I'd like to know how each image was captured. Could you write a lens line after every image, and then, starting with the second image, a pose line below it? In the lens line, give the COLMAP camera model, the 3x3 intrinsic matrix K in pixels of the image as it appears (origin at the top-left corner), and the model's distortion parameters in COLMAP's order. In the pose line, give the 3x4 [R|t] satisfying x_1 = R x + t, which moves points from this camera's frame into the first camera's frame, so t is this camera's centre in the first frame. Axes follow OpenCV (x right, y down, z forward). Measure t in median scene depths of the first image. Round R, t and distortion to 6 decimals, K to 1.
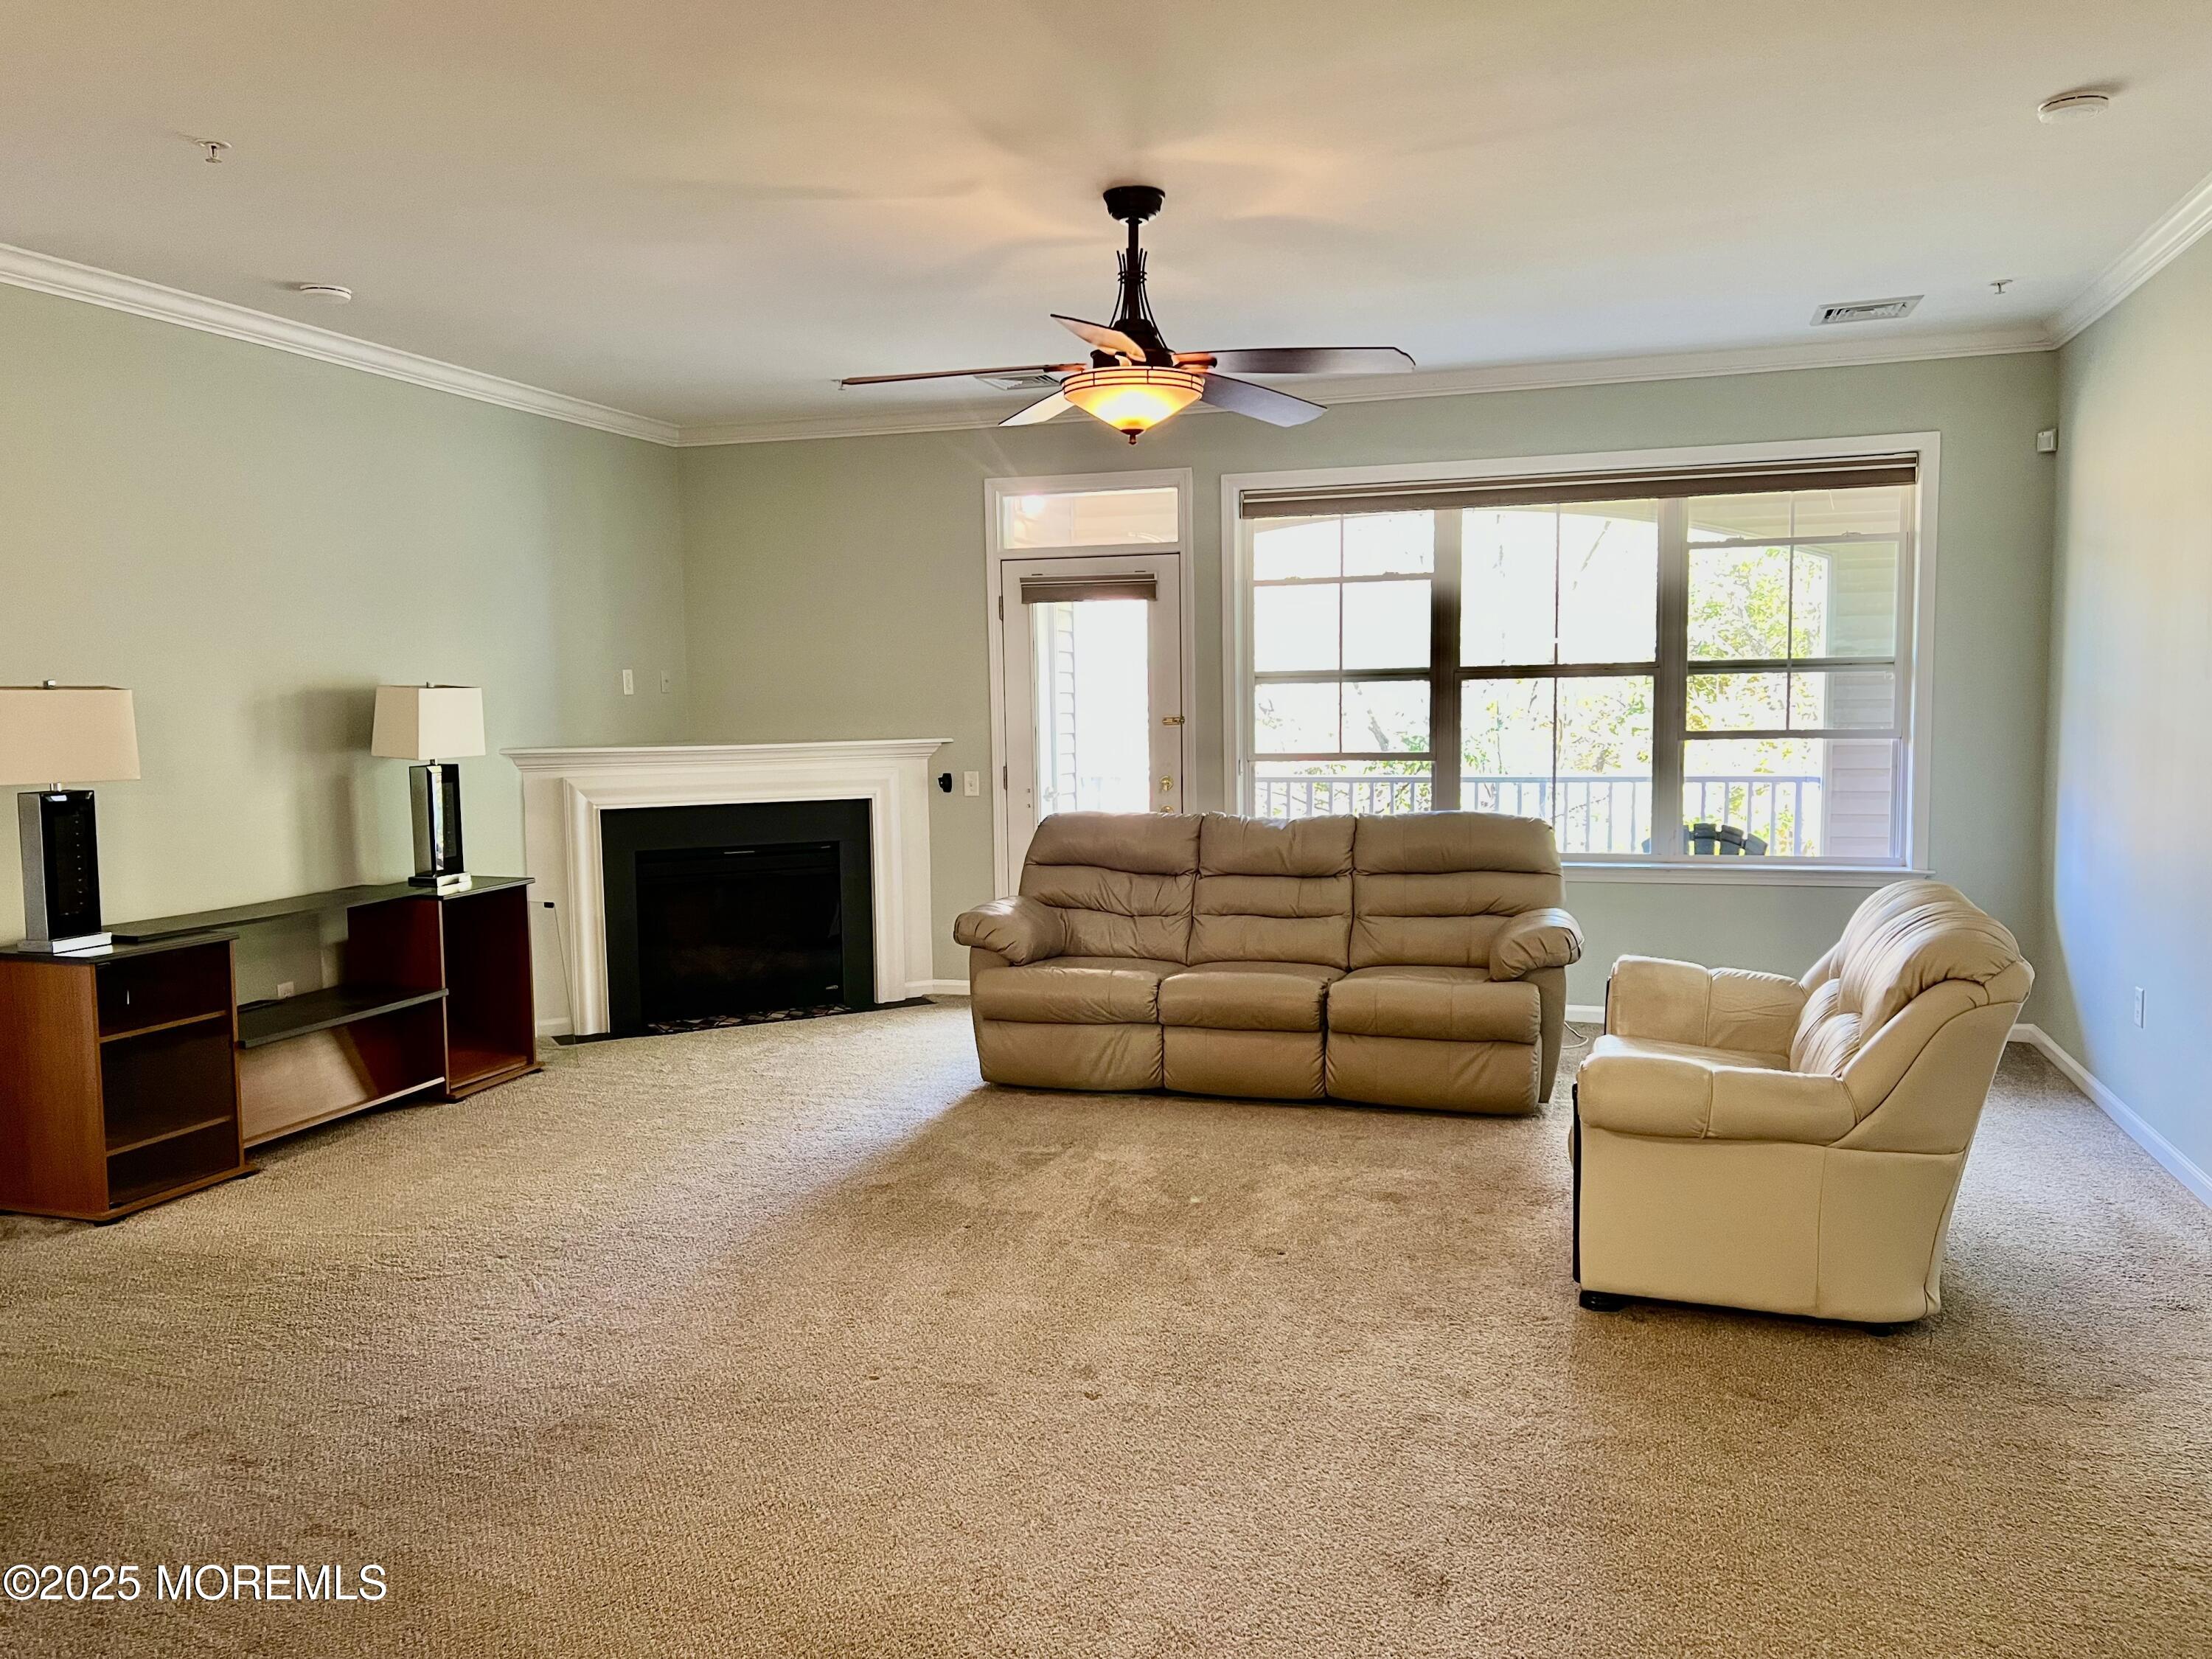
lens RADIAL K [[1658.3, 0, 1112.5], [0, 1658.3, 836.0], [0, 0, 1]] dist [0.063552, -0.069770]
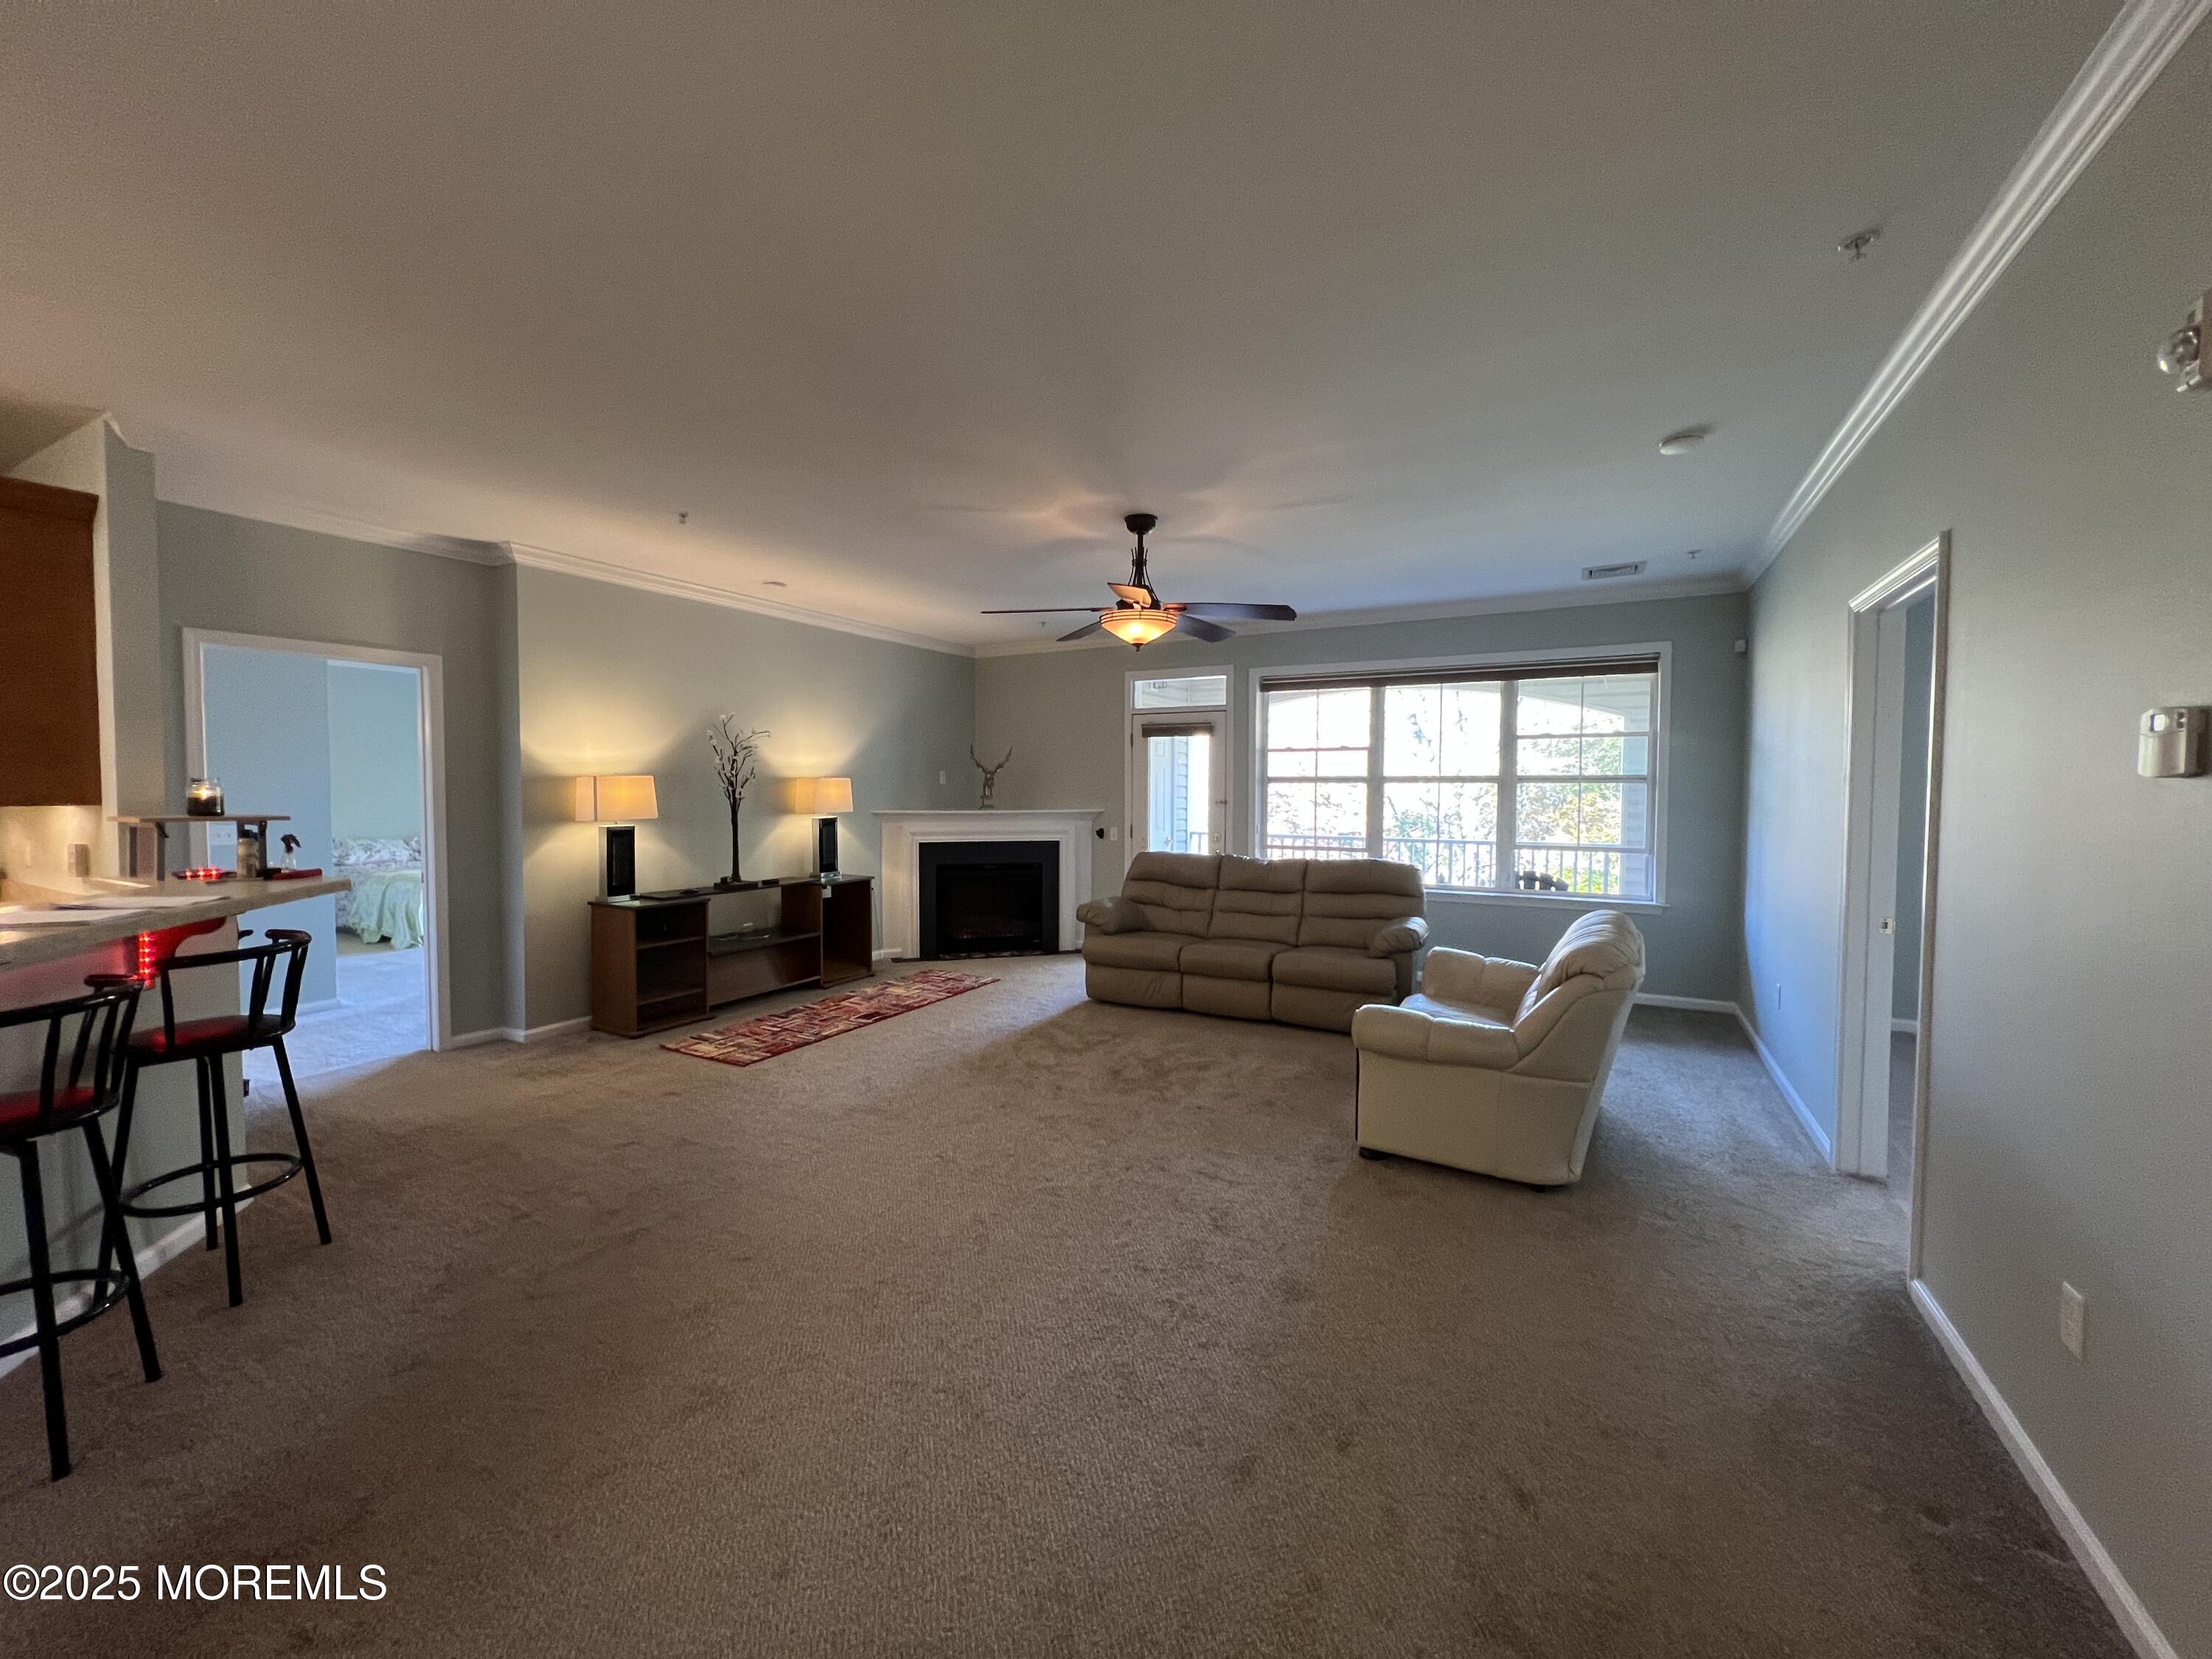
lens RADIAL K [[882.0, 0, 1100.8], [0, 882.0, 821.5], [0, 0, 1]] dist [-0.000684, 0.000283]
pose [[0.979765, 0.026142, -0.198435, 0.122791], [-0.035137, 0.998502, -0.041942, -0.005374], [0.197042, 0.048066, 0.979216, 0.040162]]
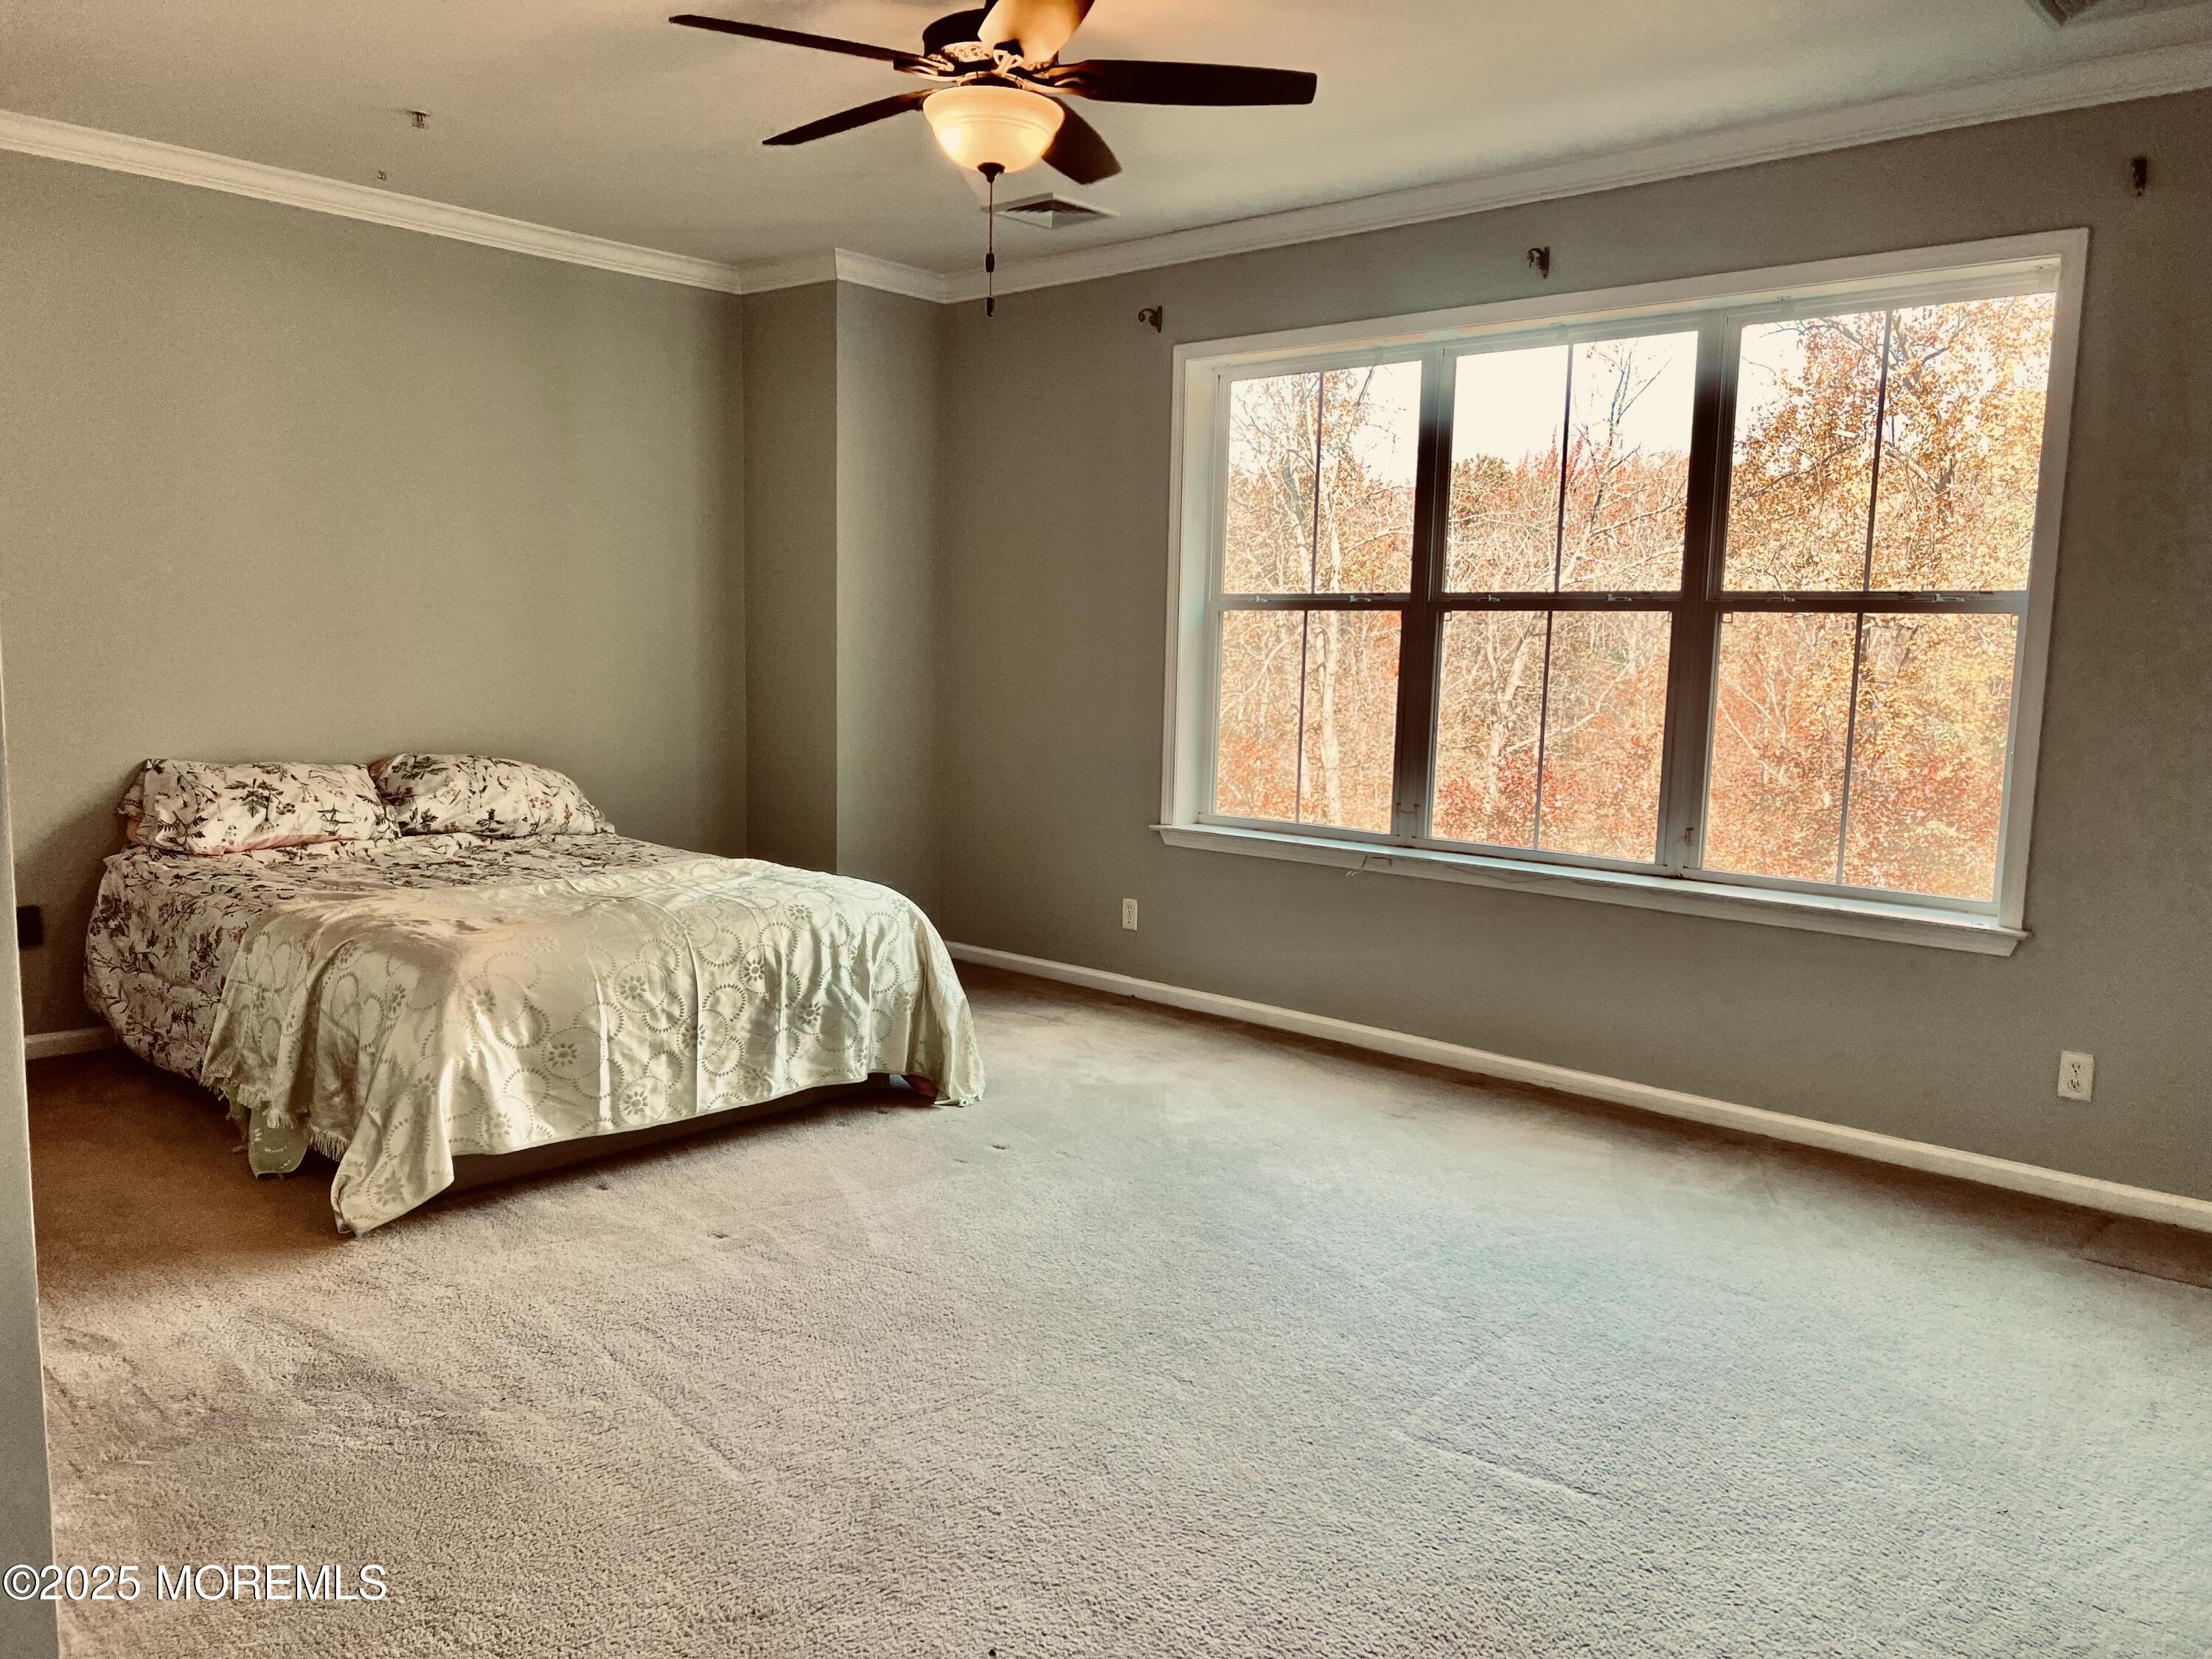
lens RADIAL K [[1658.3, 0, 1108.6], [0, 1658.3, 832.2], [0, 0, 1]] dist [0.063552, -0.069770]
pose [[0.910945, 0.090159, -0.402556, -0.631416], [-0.077155, 0.995842, 0.048442, -0.035519], [0.405250, -0.013068, 0.914113, 0.640921]]
